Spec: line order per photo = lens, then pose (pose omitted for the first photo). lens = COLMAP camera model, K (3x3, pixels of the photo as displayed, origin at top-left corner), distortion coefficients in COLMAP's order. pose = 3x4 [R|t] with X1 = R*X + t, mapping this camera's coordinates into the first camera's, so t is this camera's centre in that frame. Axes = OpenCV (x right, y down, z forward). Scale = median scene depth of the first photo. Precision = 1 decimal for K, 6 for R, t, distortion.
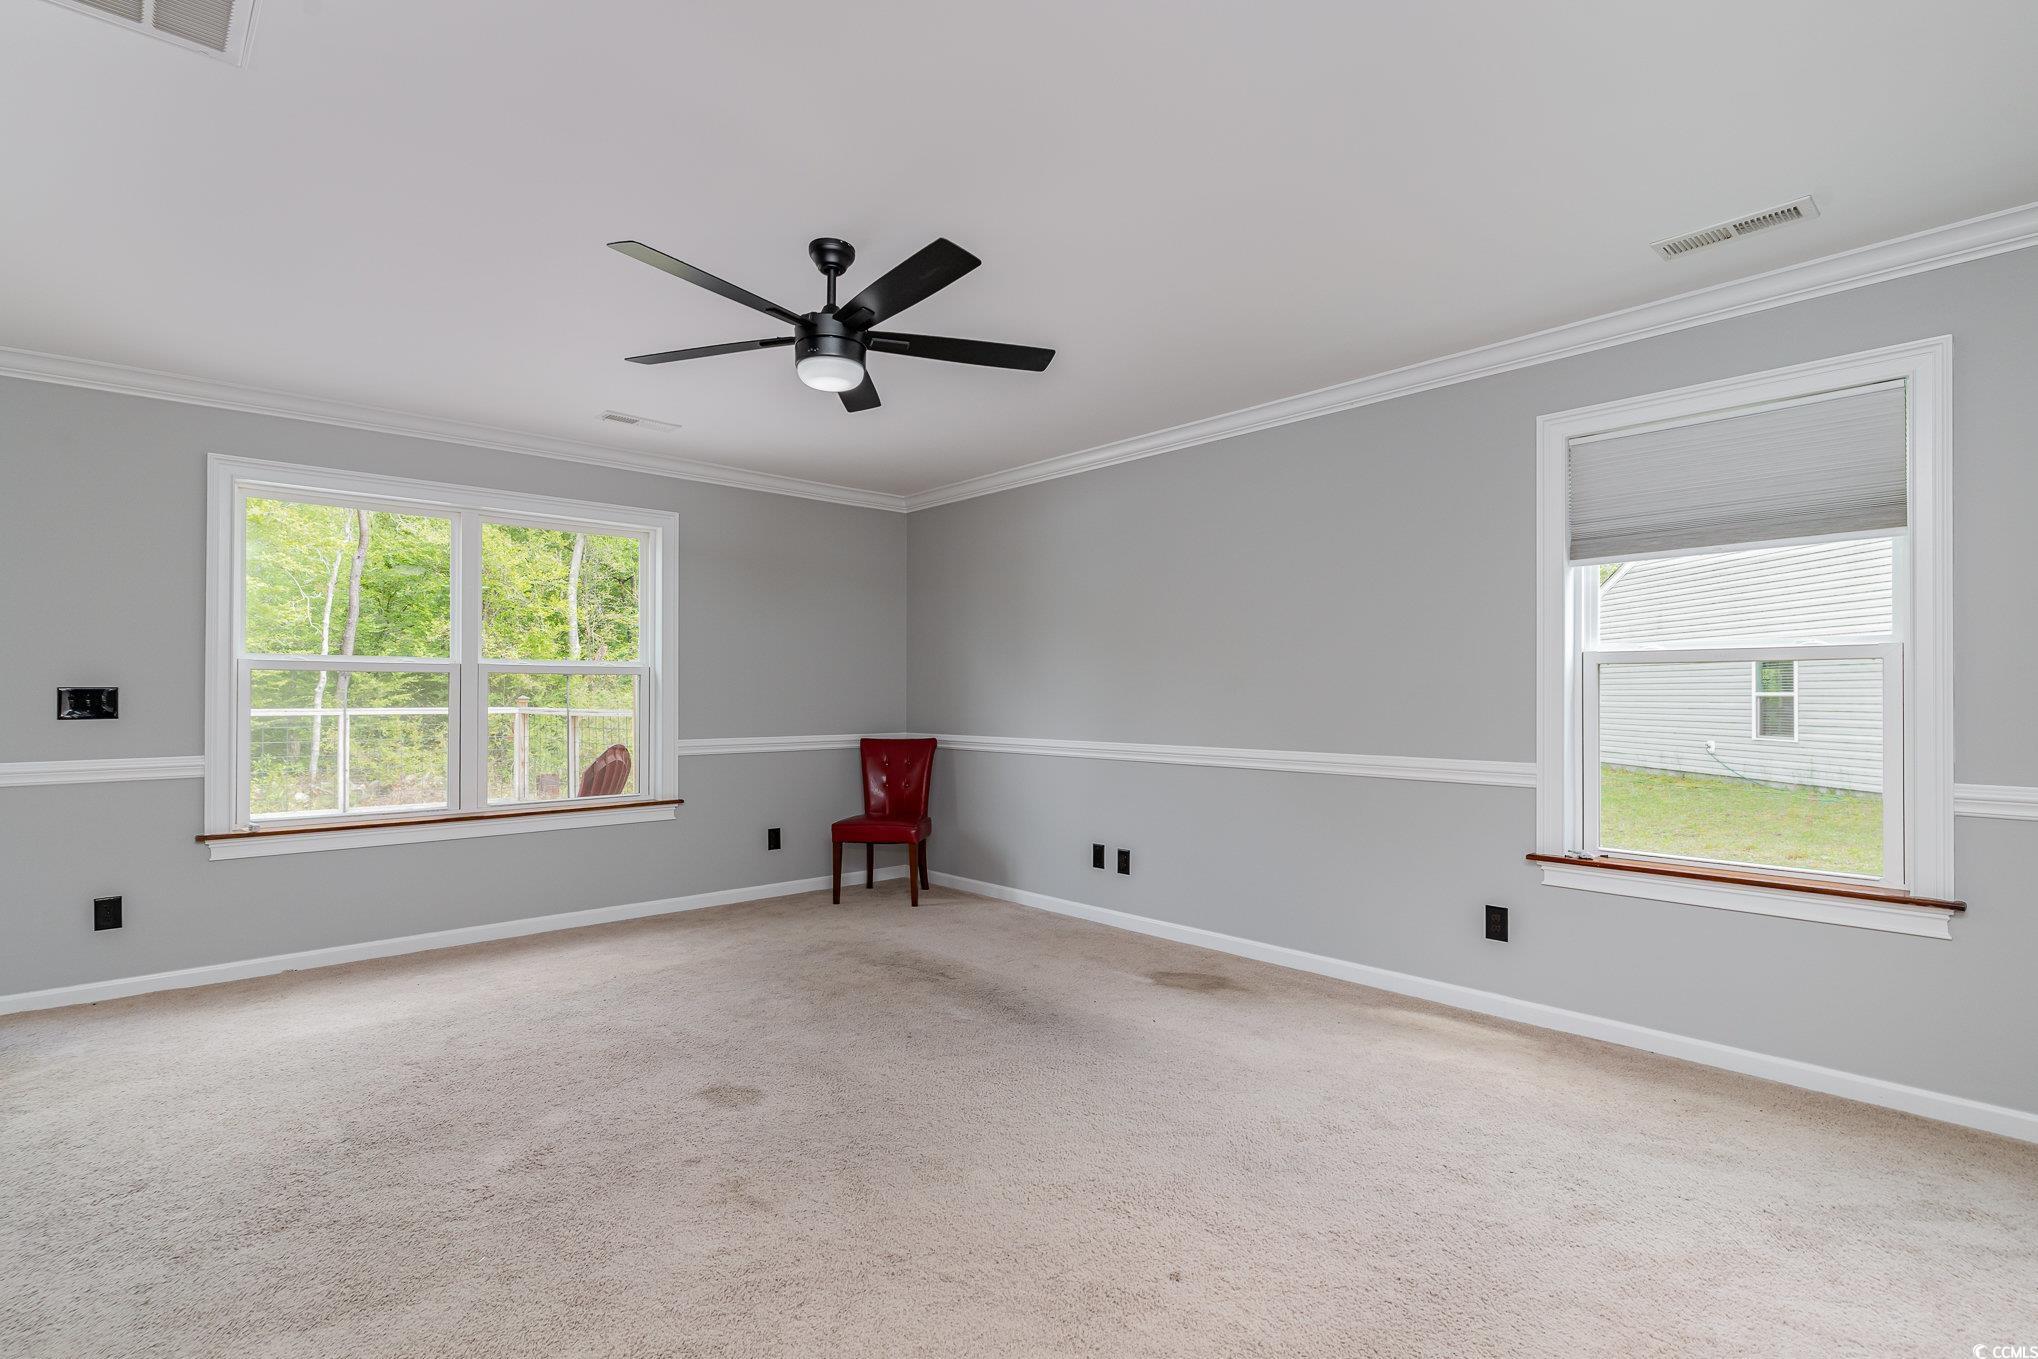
lens RADIAL K [[977.8, 0, 1019.3], [0, 977.8, 684.7], [0, 0, 1]] dist [-0.001905, -0.000278]
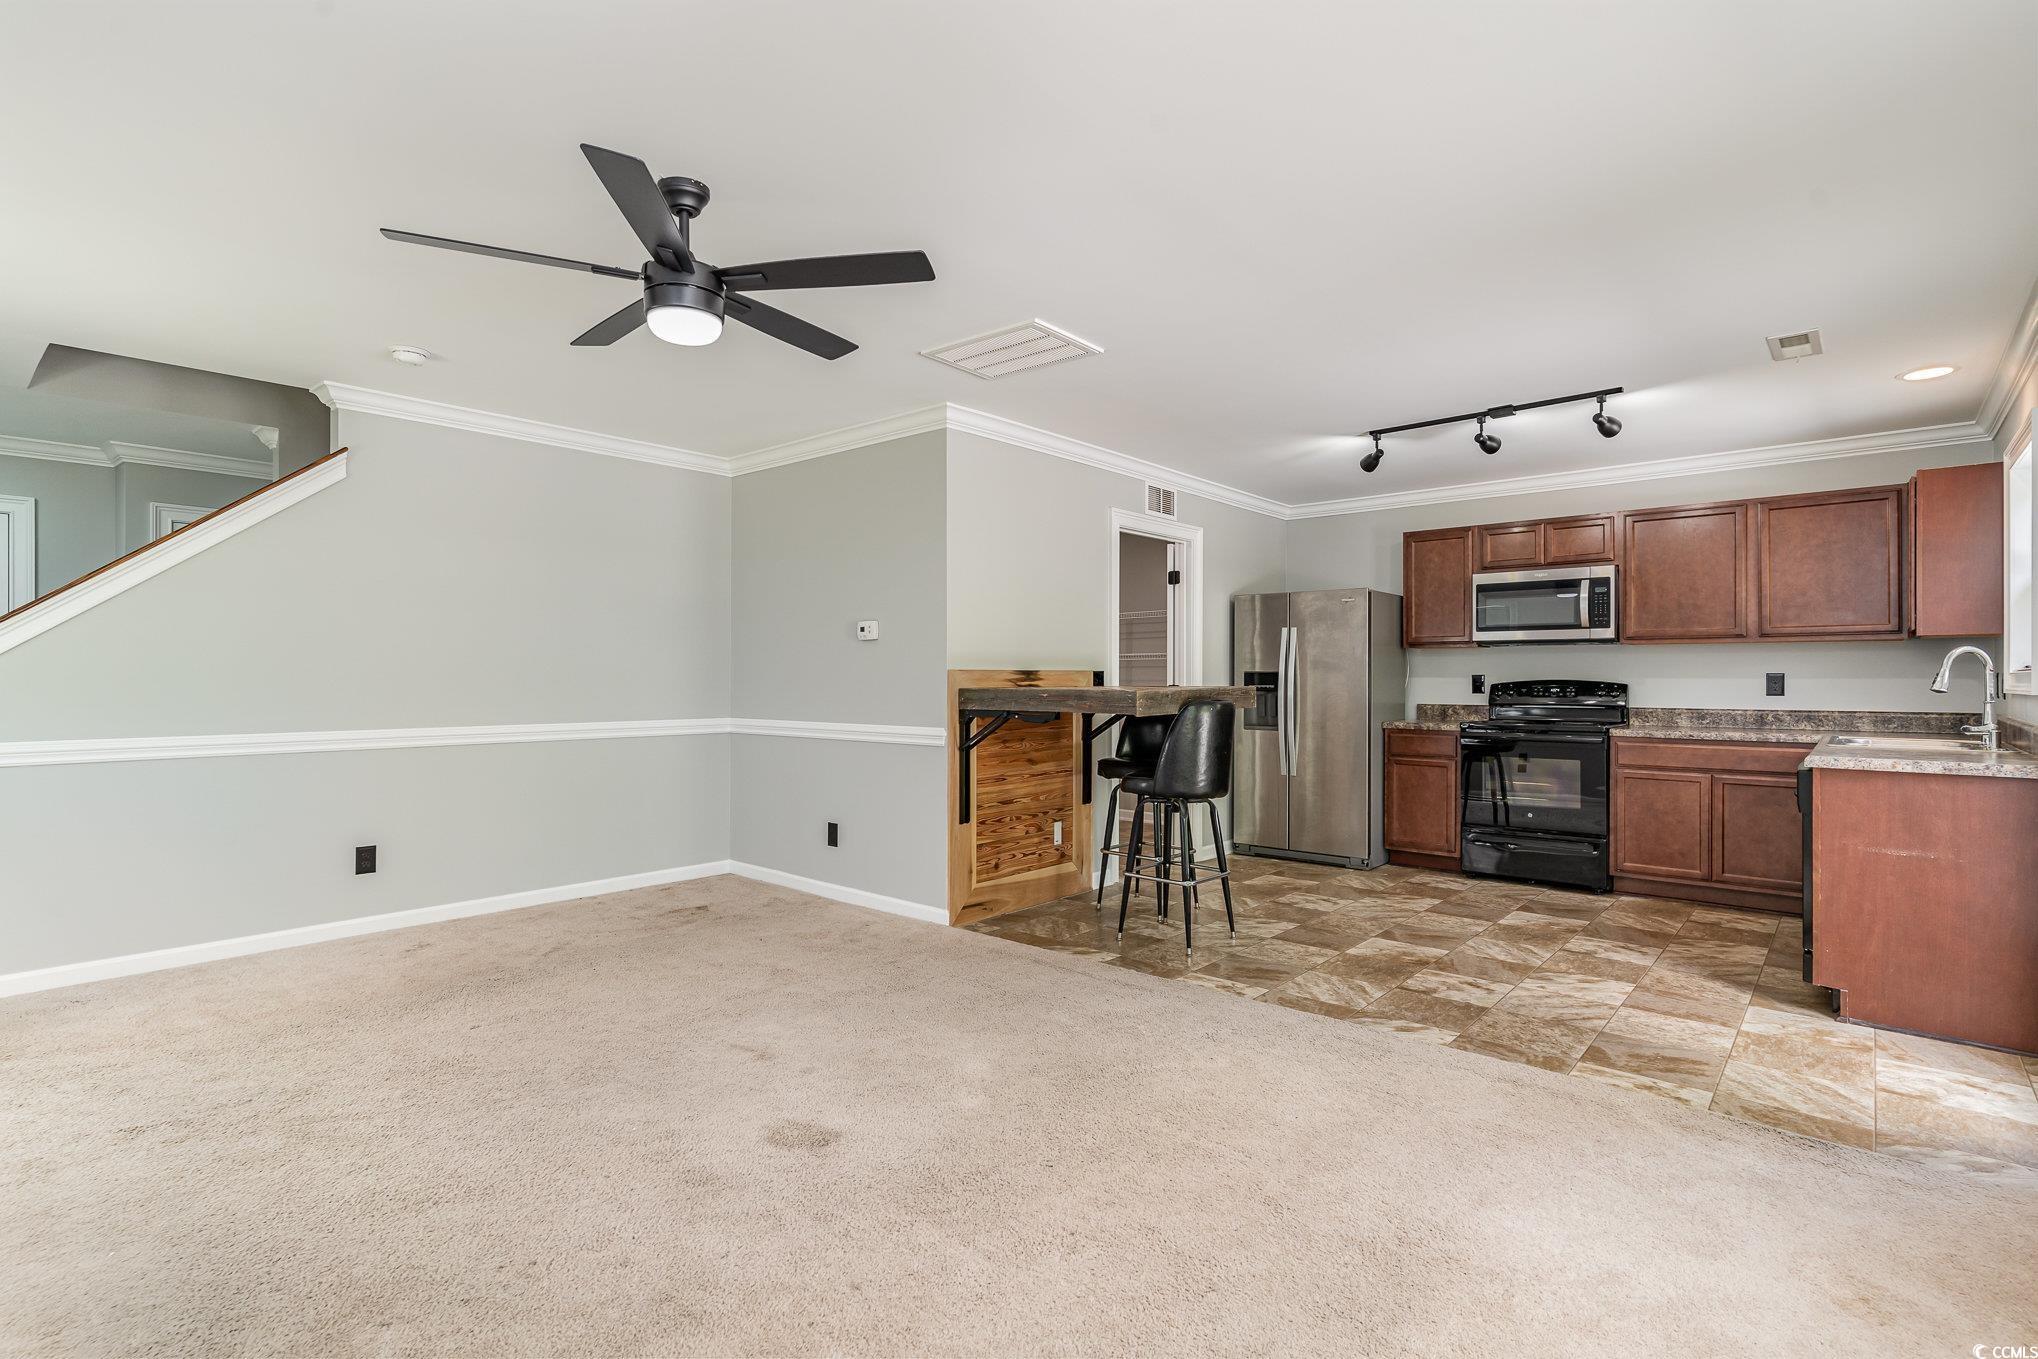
lens RADIAL K [[972.8, 0, 1017.1], [0, 972.8, 674.9], [0, 0, 1]] dist [0.002506, -0.000698]
pose [[-0.993031, 0.001221, -0.117848, -0.282888], [0.002518, 0.999938, -0.010862, 0.017154], [0.117827, -0.011083, -0.992972, 1.390886]]
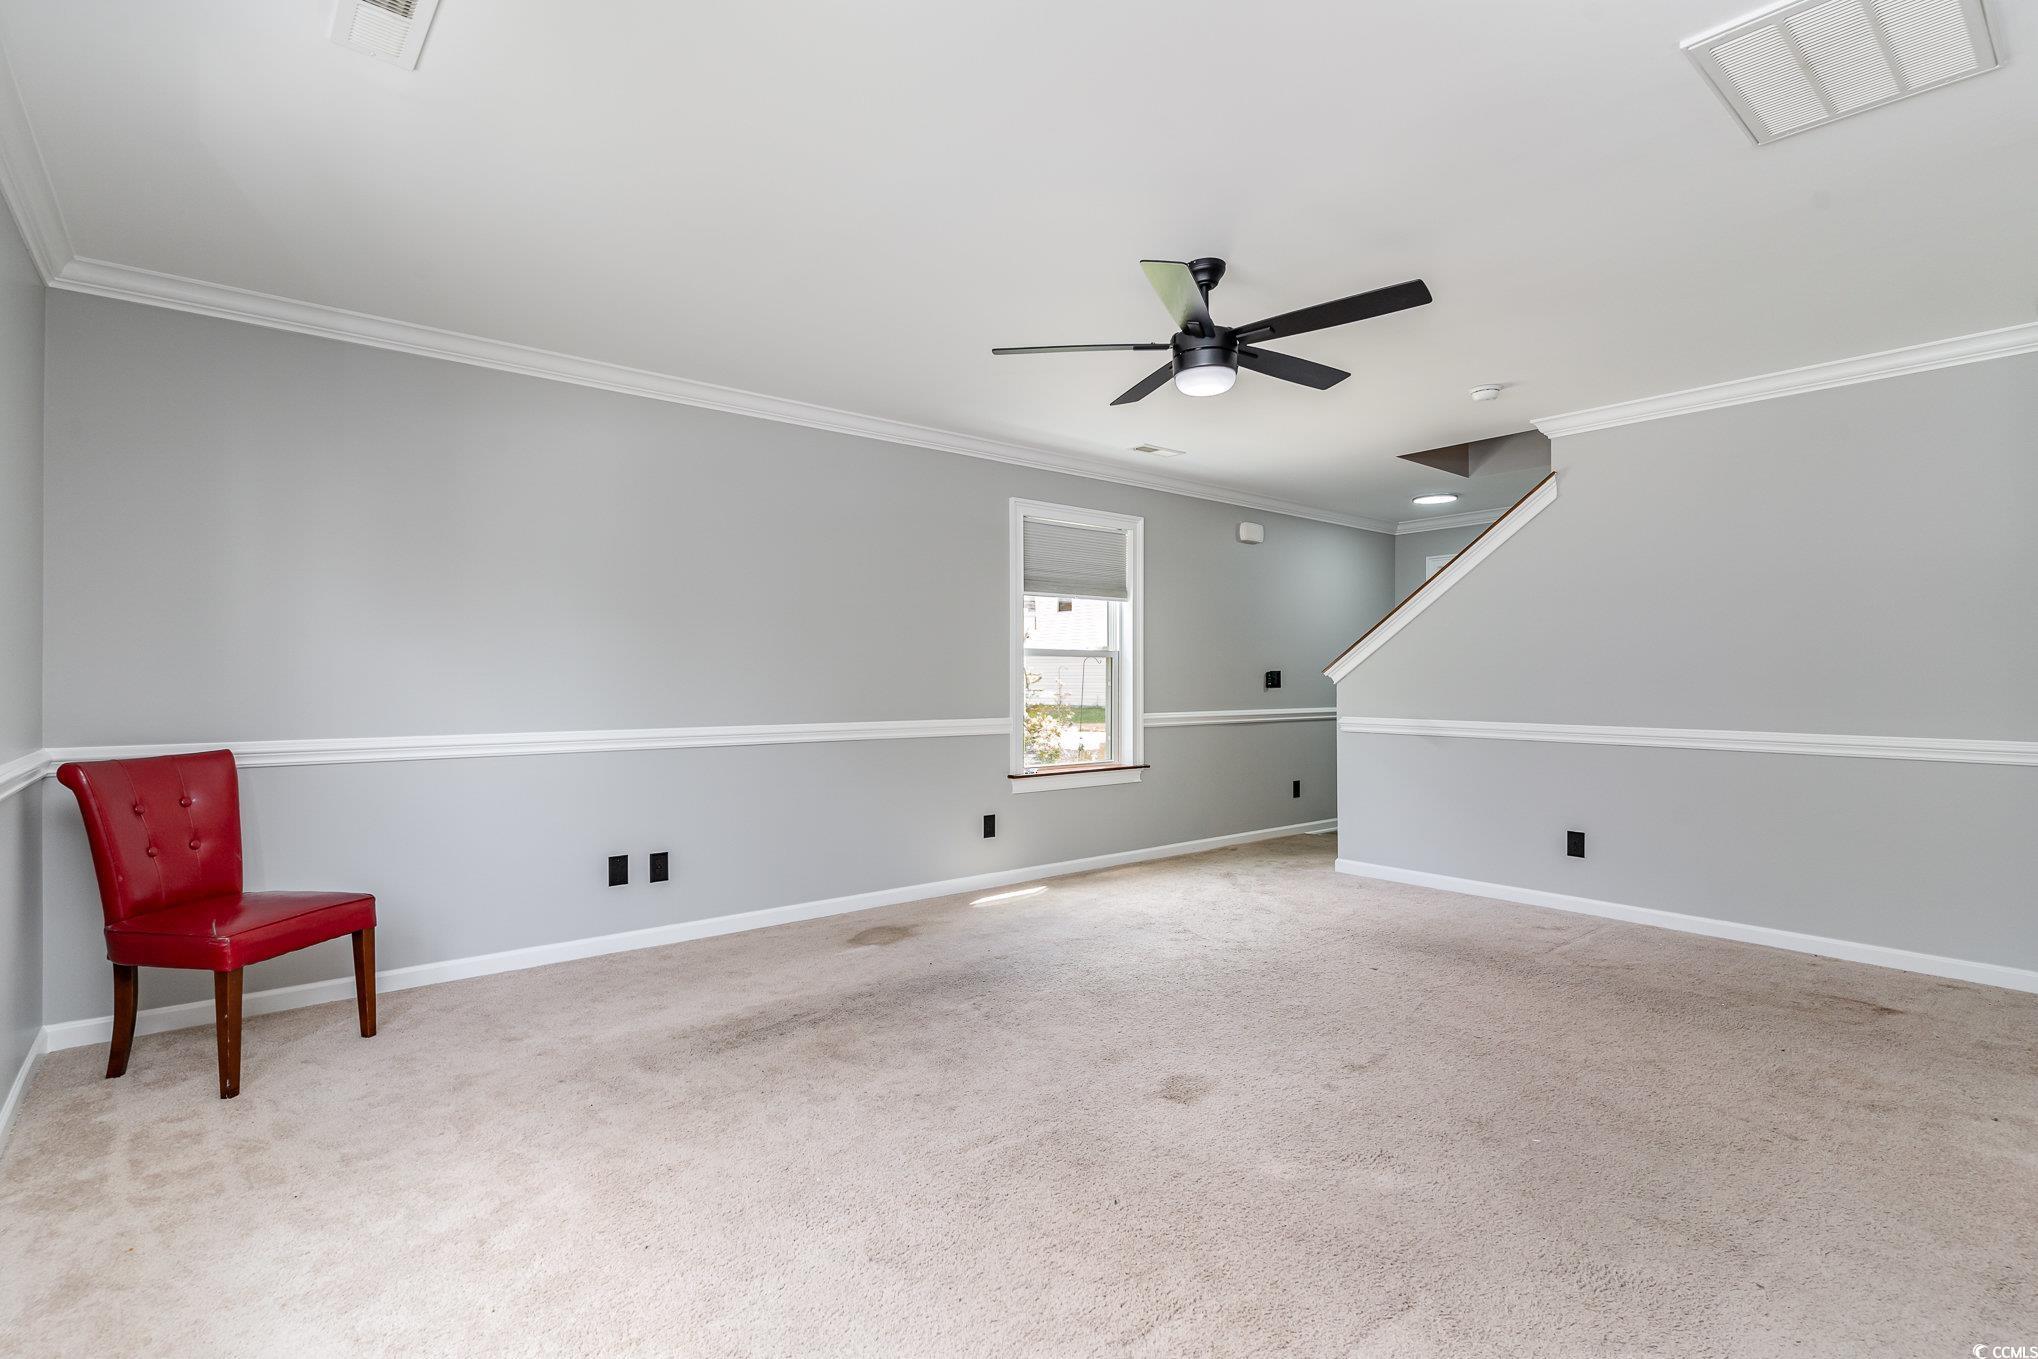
lens RADIAL K [[964.7, 0, 1006.3], [0, 964.7, 679.8], [0, 0, 1]] dist [-0.000392, -0.000076]
pose [[0.045063, 0.001599, 0.998983, -0.917679], [-0.010410, 0.999945, -0.001131, 0.019097], [-0.998930, -0.010348, 0.045077, 0.839349]]
